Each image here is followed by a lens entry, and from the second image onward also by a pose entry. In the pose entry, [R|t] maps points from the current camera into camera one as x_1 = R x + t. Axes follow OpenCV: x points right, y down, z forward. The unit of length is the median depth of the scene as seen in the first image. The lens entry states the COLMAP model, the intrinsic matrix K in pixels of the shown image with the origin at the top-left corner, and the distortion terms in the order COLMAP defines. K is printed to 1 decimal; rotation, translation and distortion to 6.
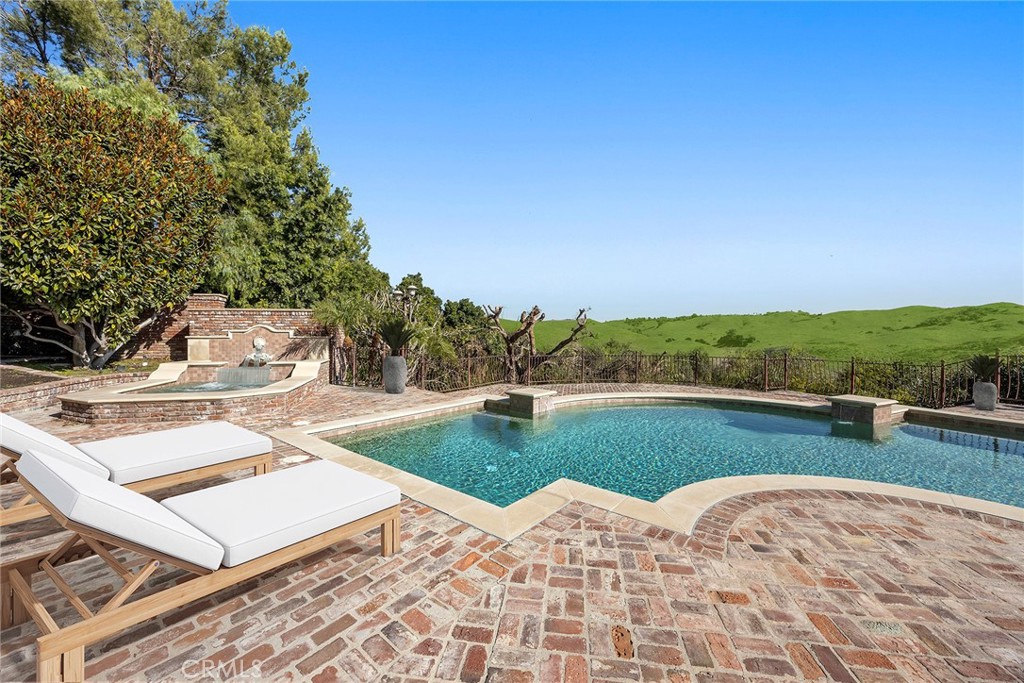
lens RADIAL K [[396.0, 0, 503.0], [0, 396.0, 338.8], [0, 0, 1]] dist [-0.002981, -0.000223]
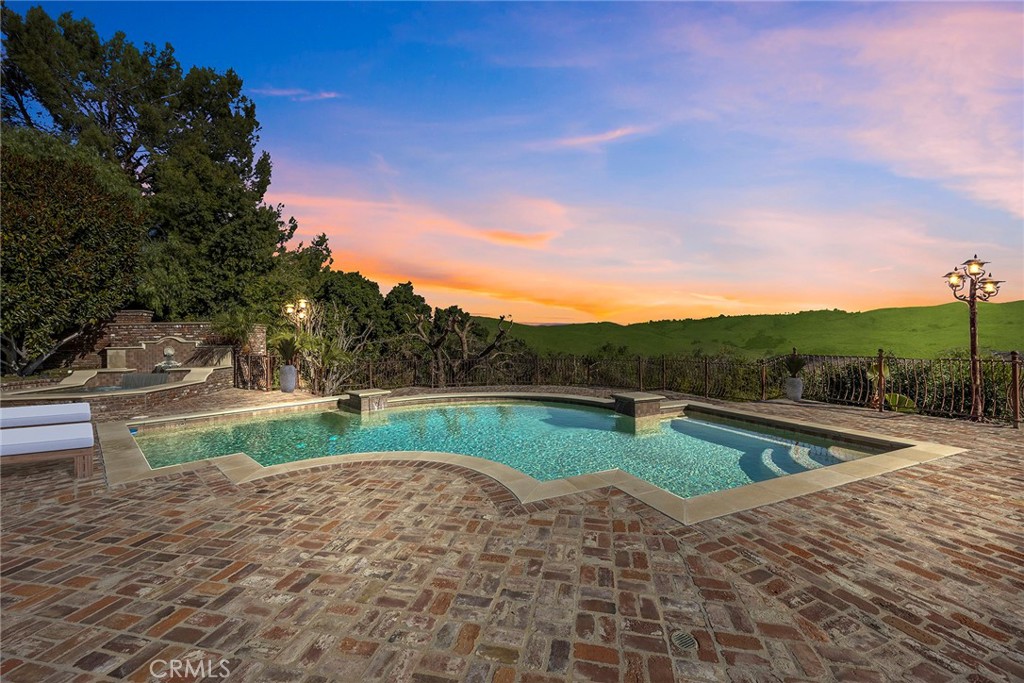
lens RADIAL K [[396.0, 0, 503.4], [0, 396.0, 344.2], [0, 0, 1]] dist [-0.002981, -0.000223]
pose [[0.998618, -0.013898, -0.050689, 0.407292], [0.013957, 0.999902, 0.000819, -0.000198], [0.050673, -0.001525, 0.998714, -0.102847]]
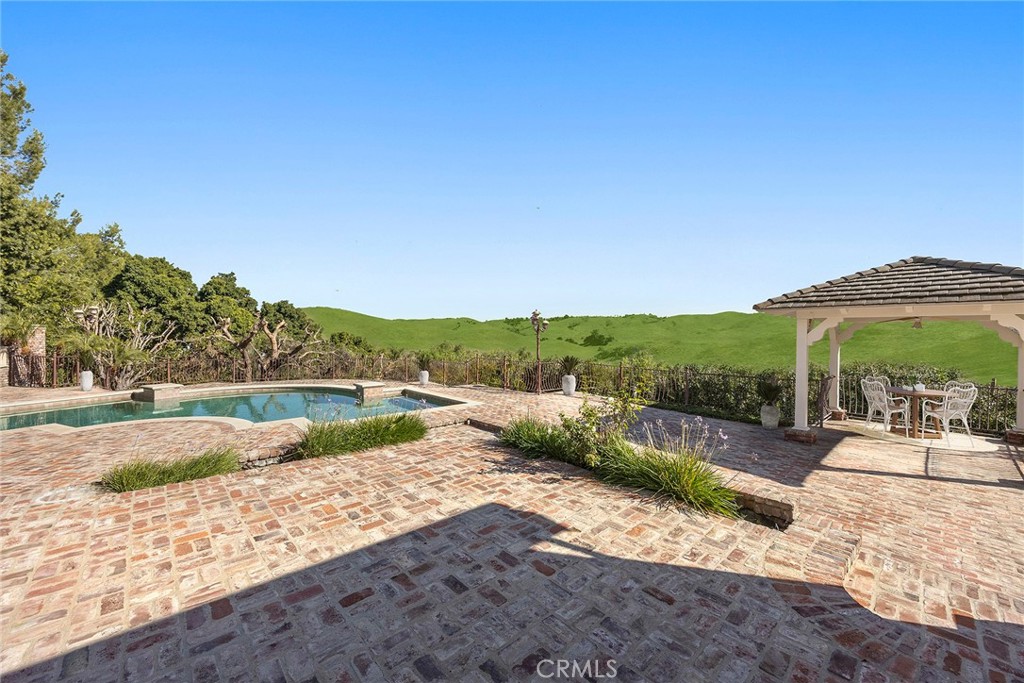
lens RADIAL K [[396.0, 0, 505.1], [0, 396.0, 343.5], [0, 0, 1]] dist [-0.002981, -0.000223]
pose [[0.953813, -0.001211, 0.300397, 0.664577], [-0.003030, 0.999902, 0.013654, -0.037415], [-0.300385, -0.013934, 0.953716, -0.620784]]
